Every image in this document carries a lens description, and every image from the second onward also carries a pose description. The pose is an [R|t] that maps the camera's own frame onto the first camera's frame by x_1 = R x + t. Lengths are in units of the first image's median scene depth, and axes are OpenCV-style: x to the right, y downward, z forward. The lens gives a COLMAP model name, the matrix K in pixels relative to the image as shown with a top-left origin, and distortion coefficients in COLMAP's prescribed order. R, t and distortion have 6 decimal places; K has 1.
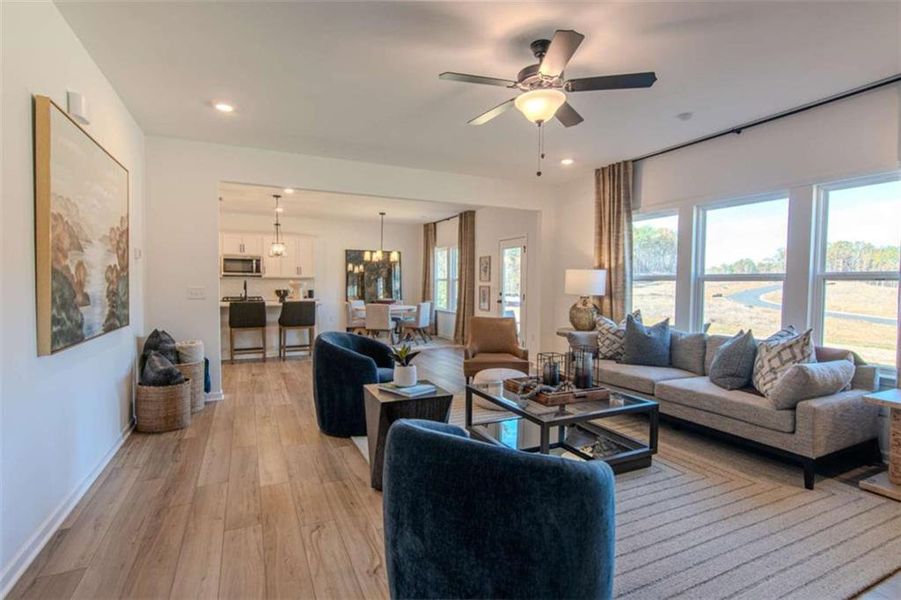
lens RADIAL K [[439.7, 0, 453.5], [0, 439.7, 301.9], [0, 0, 1]] dist [-0.000011, 0.001266]
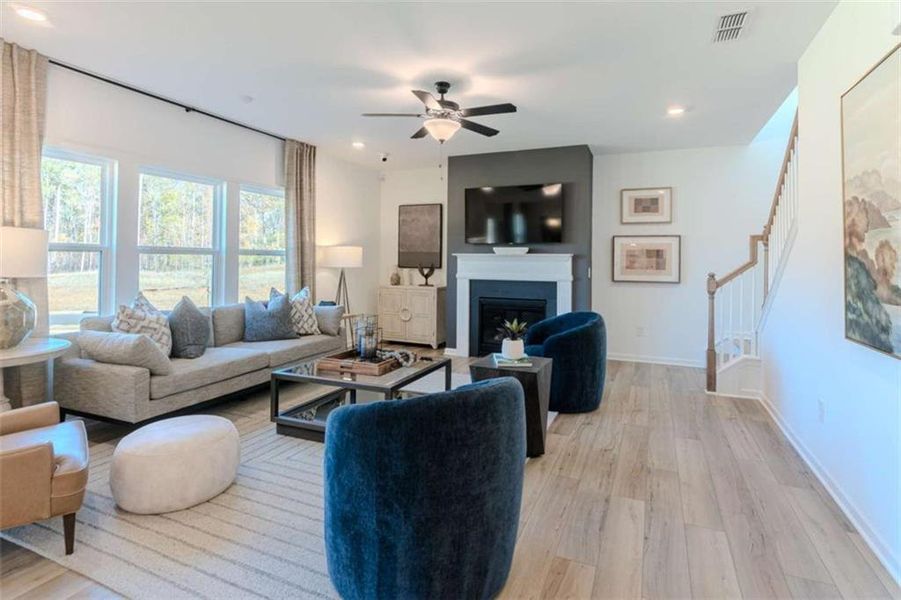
lens RADIAL K [[439.7, 0, 466.6], [0, 439.7, 258.2], [0, 0, 1]] dist [-0.000011, 0.001266]
pose [[-0.663158, -0.009423, 0.748420, -1.001950], [0.015133, 0.999548, 0.025993, -0.100001], [-0.748327, 0.028563, -0.662715, 2.146674]]
